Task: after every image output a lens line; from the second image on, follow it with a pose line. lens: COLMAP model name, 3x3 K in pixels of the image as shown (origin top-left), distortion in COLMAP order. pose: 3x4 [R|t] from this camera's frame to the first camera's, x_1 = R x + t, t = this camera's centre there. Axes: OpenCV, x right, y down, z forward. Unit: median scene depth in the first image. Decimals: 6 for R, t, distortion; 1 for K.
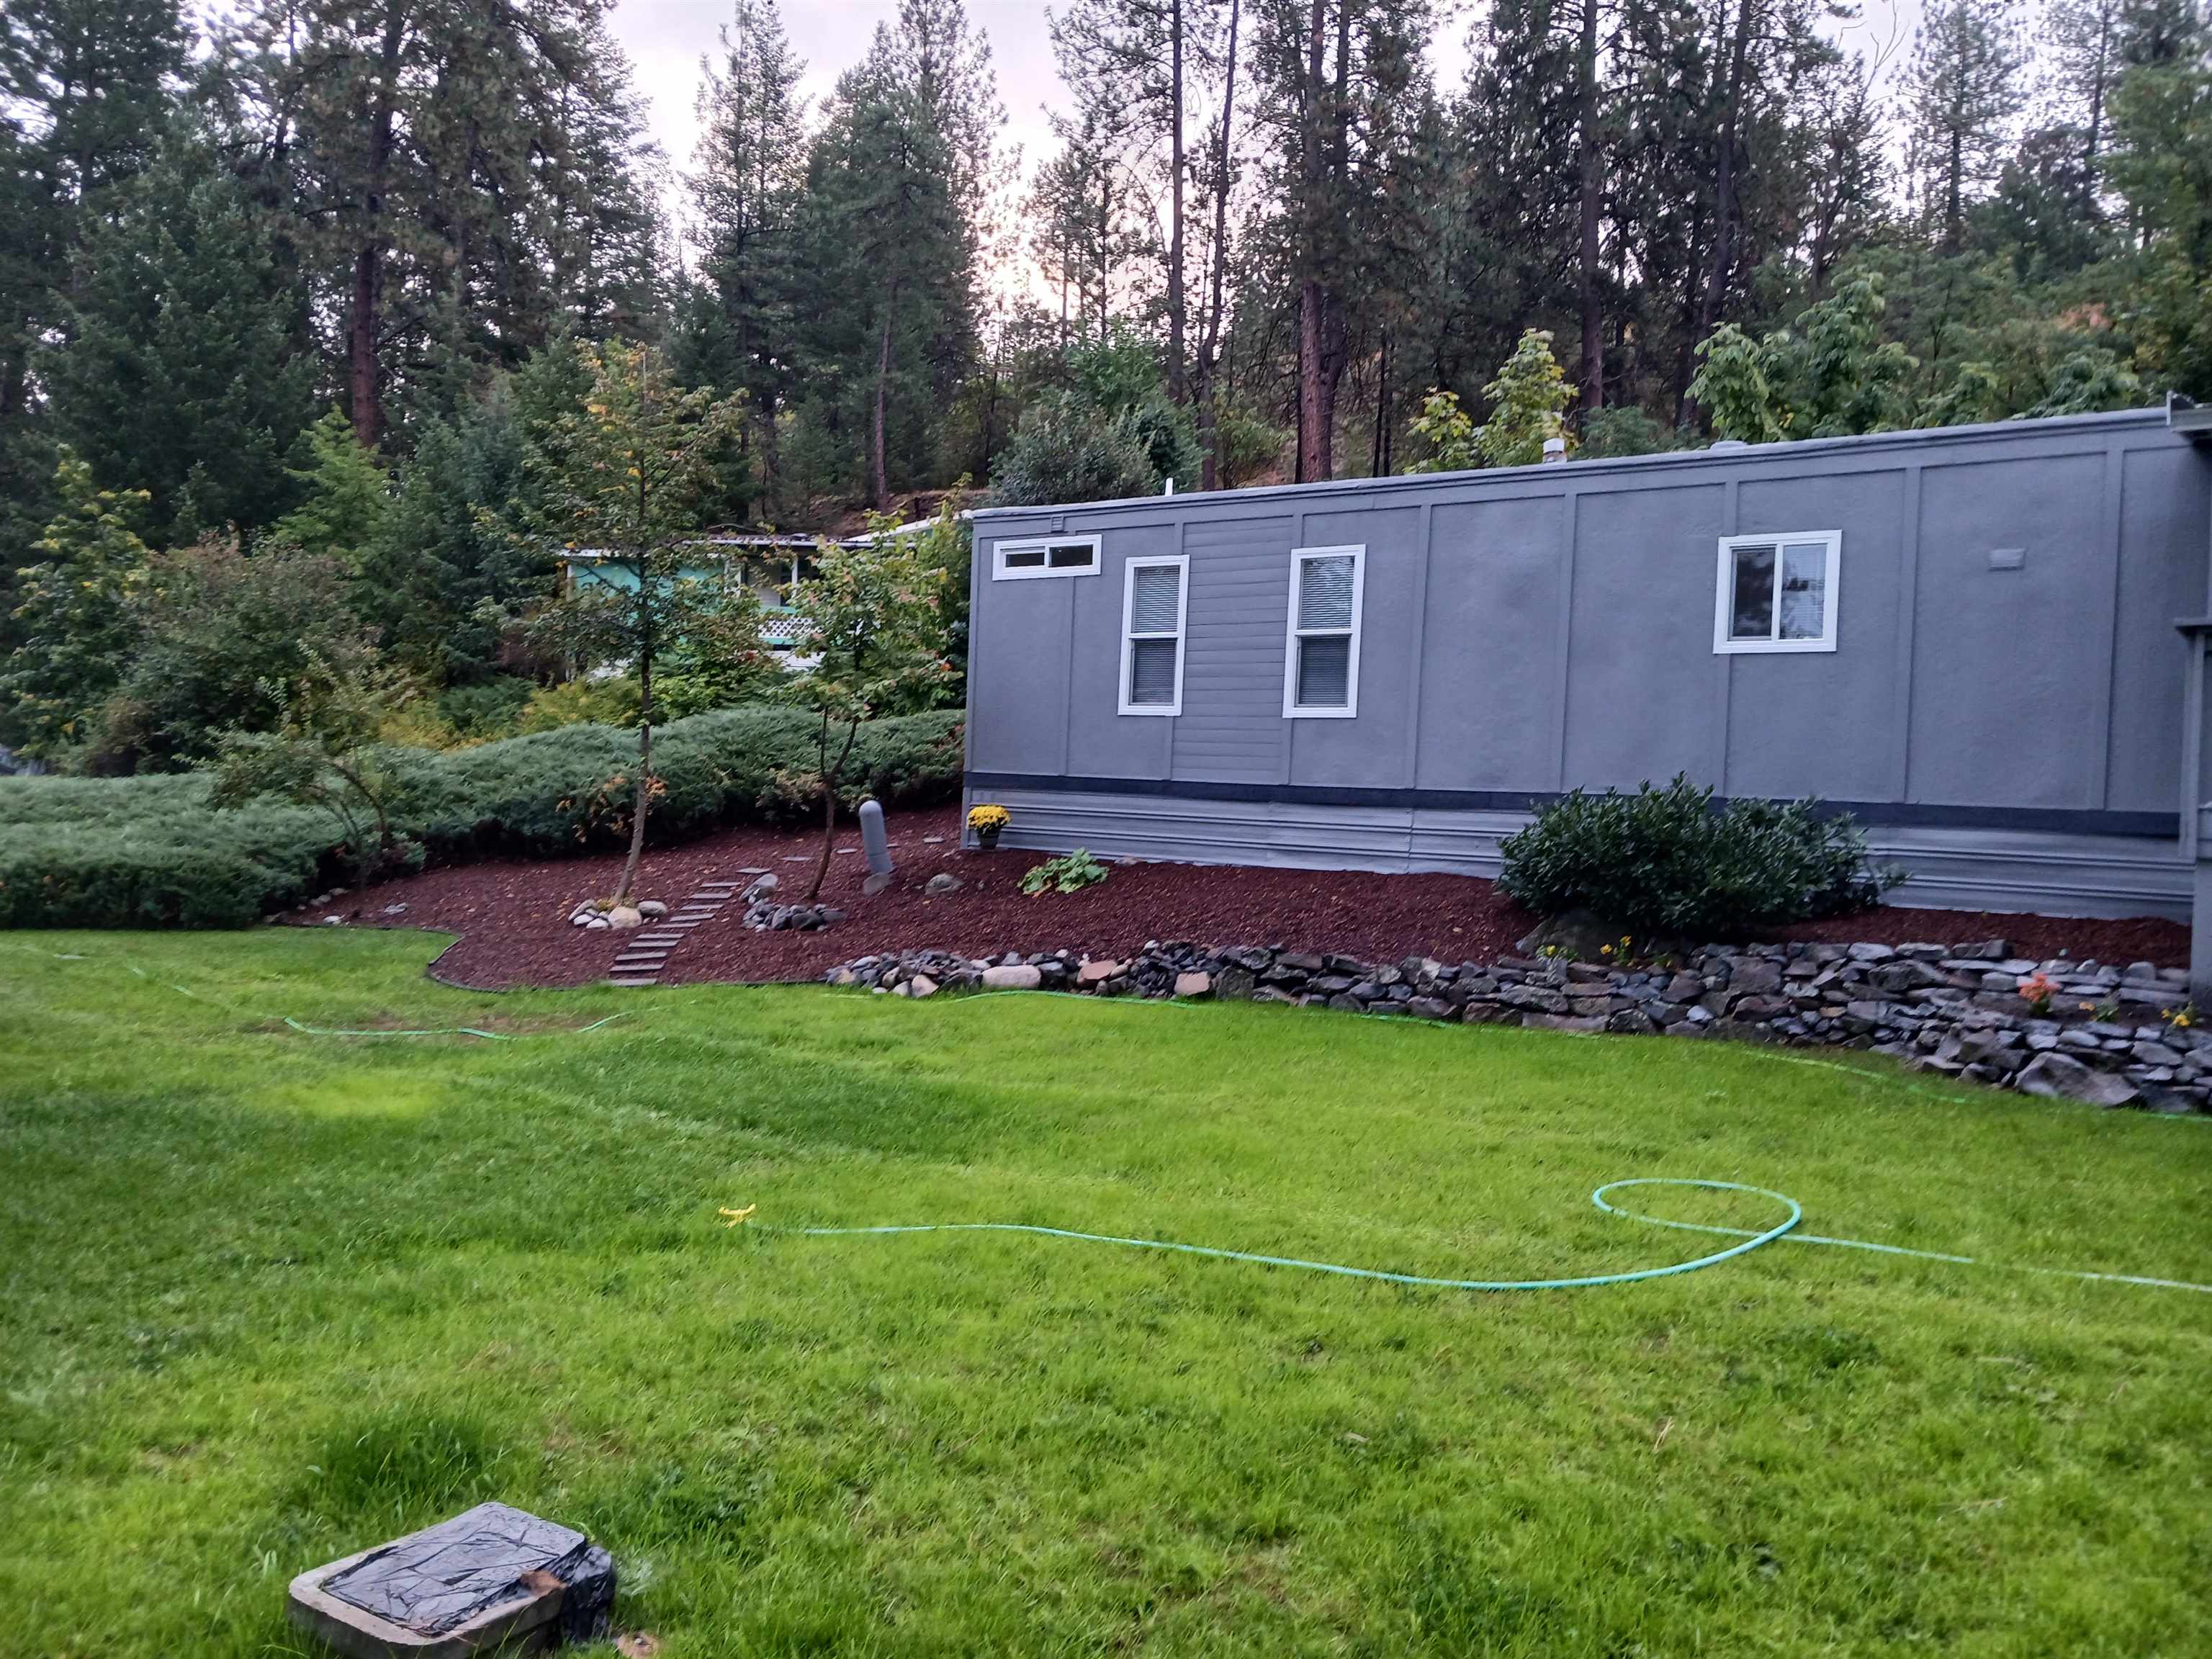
lens RADIAL K [[1740.1, 0, 1106.0], [0, 1740.1, 829.5], [0, 0, 1]] dist [0.076983, -0.100680]
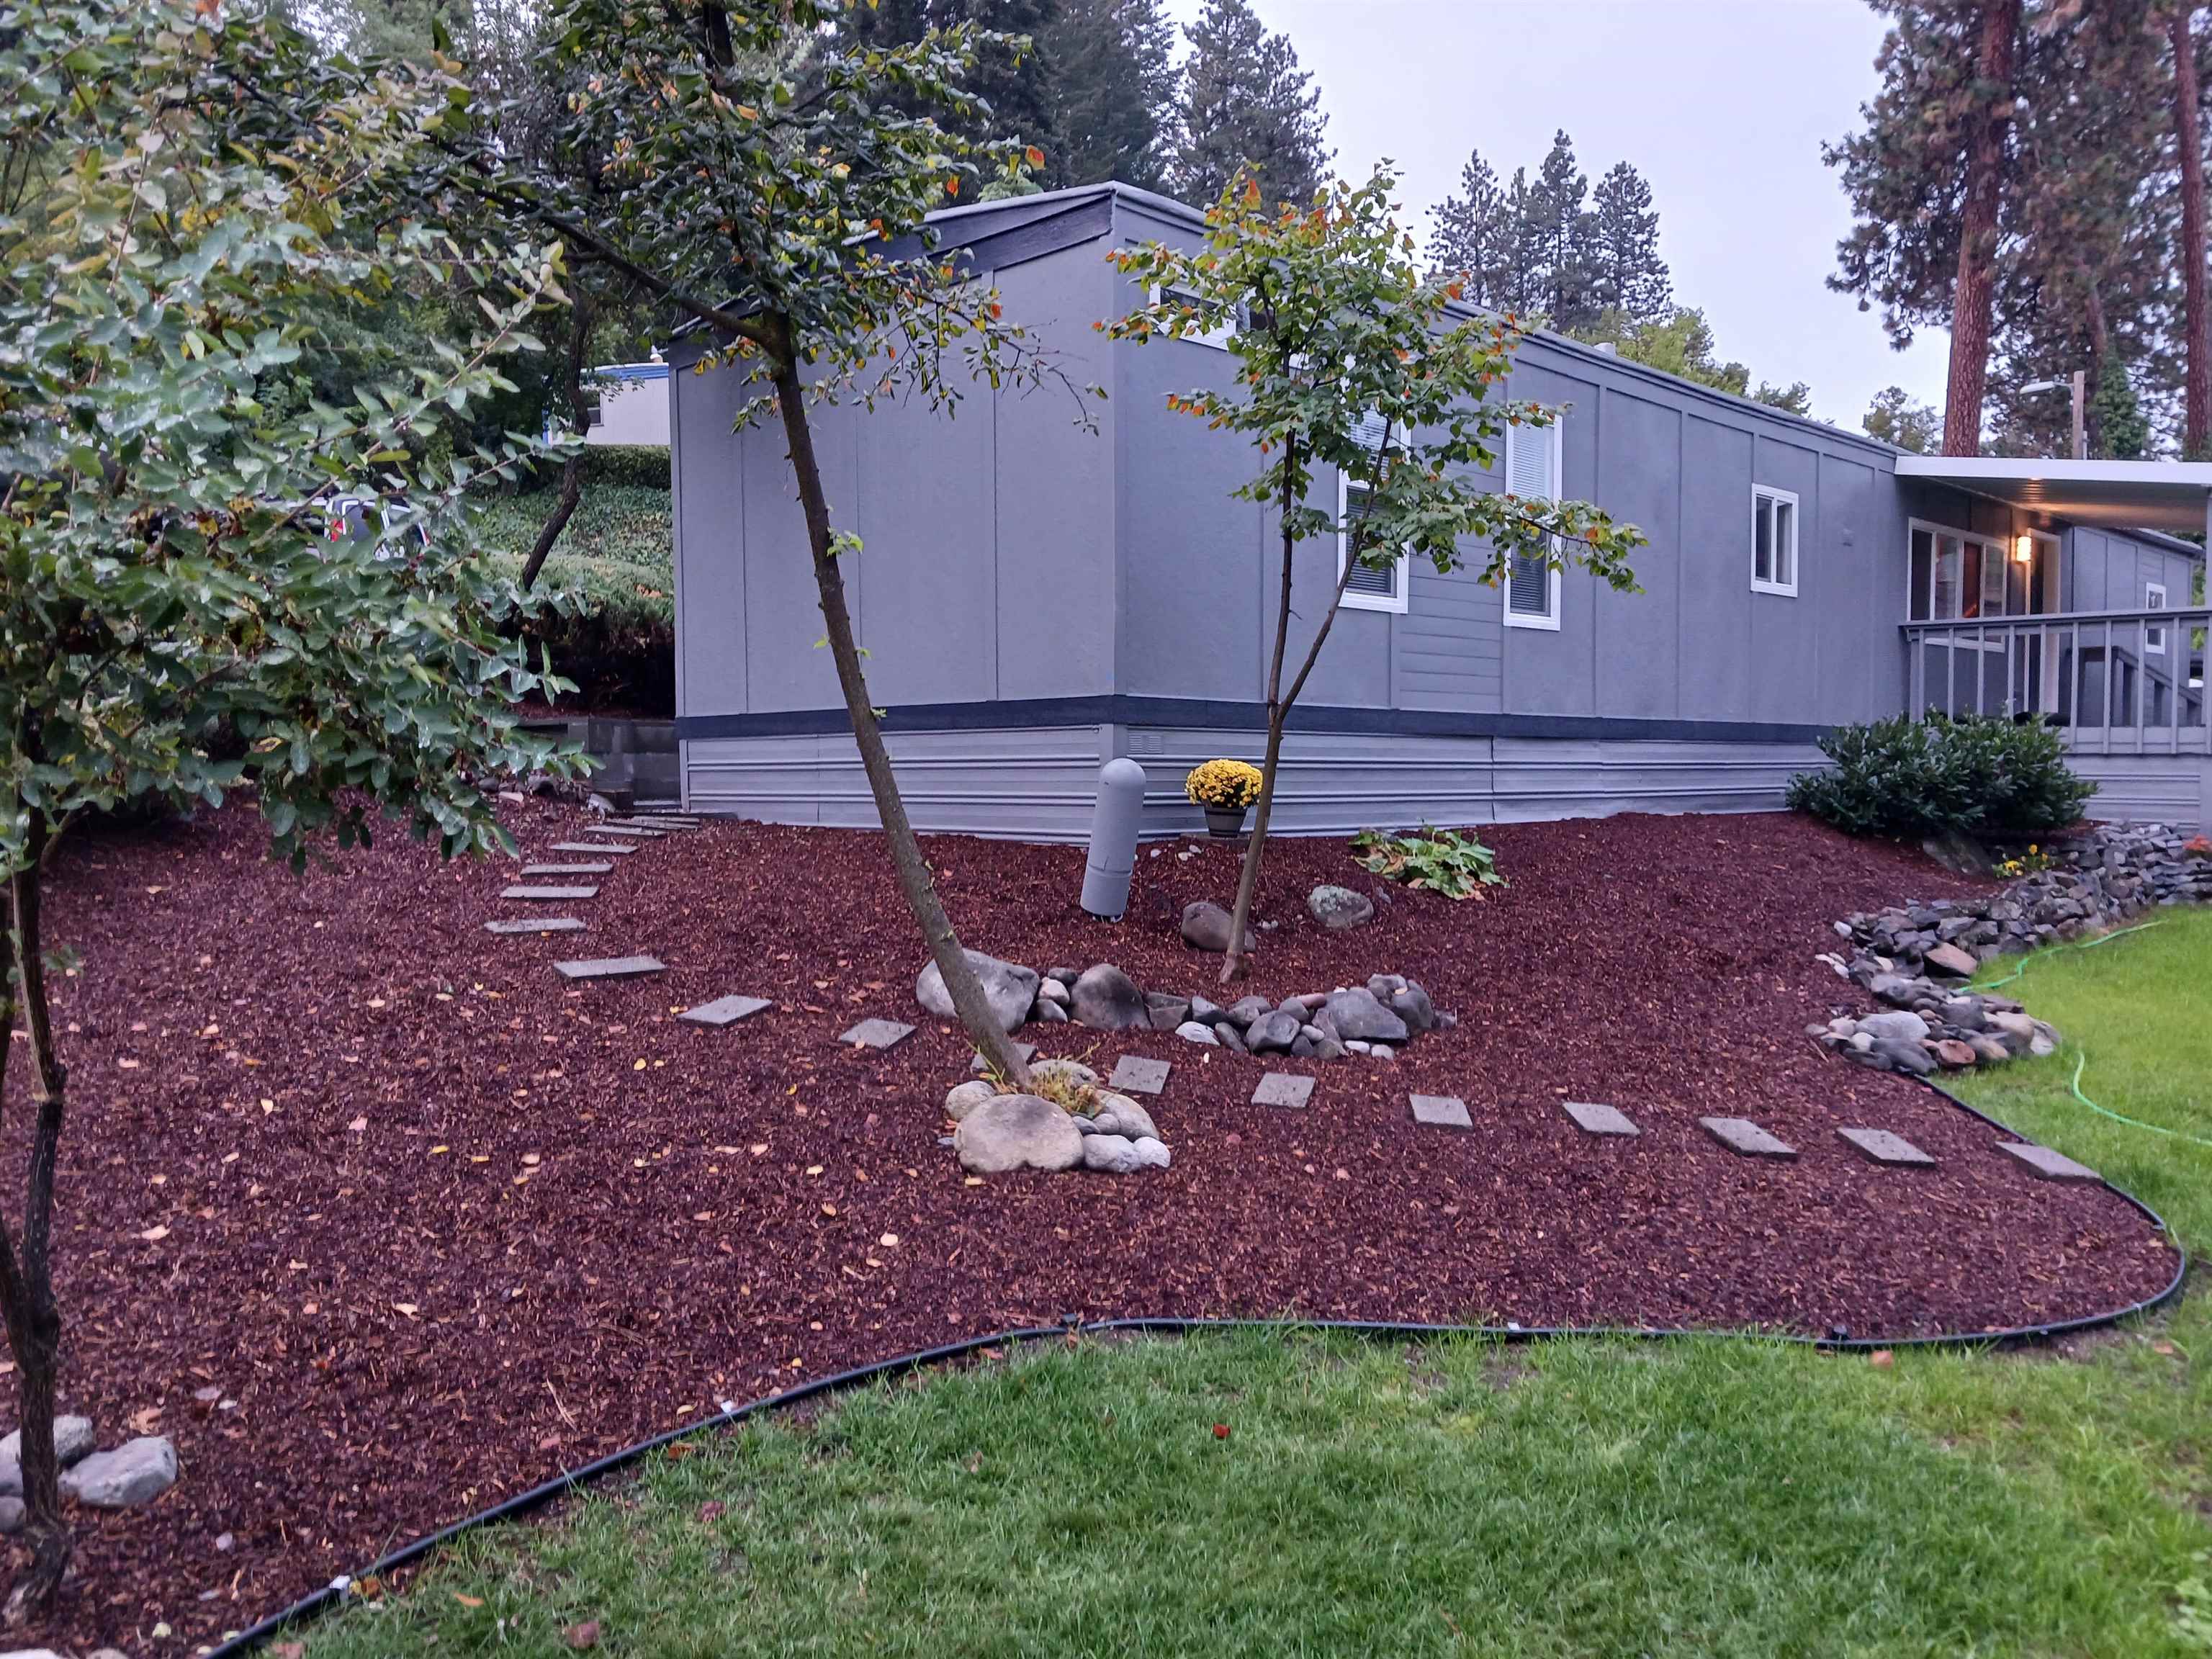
lens RADIAL K [[1740.1, 0, 1106.0], [0, 1740.1, 829.5], [0, 0, 1]] dist [0.076983, -0.100680]
pose [[0.185987, -0.081571, 0.979160, -0.697029], [0.018896, 0.996661, 0.079440, -0.040637], [-0.982370, 0.003728, 0.186908, 1.044545]]
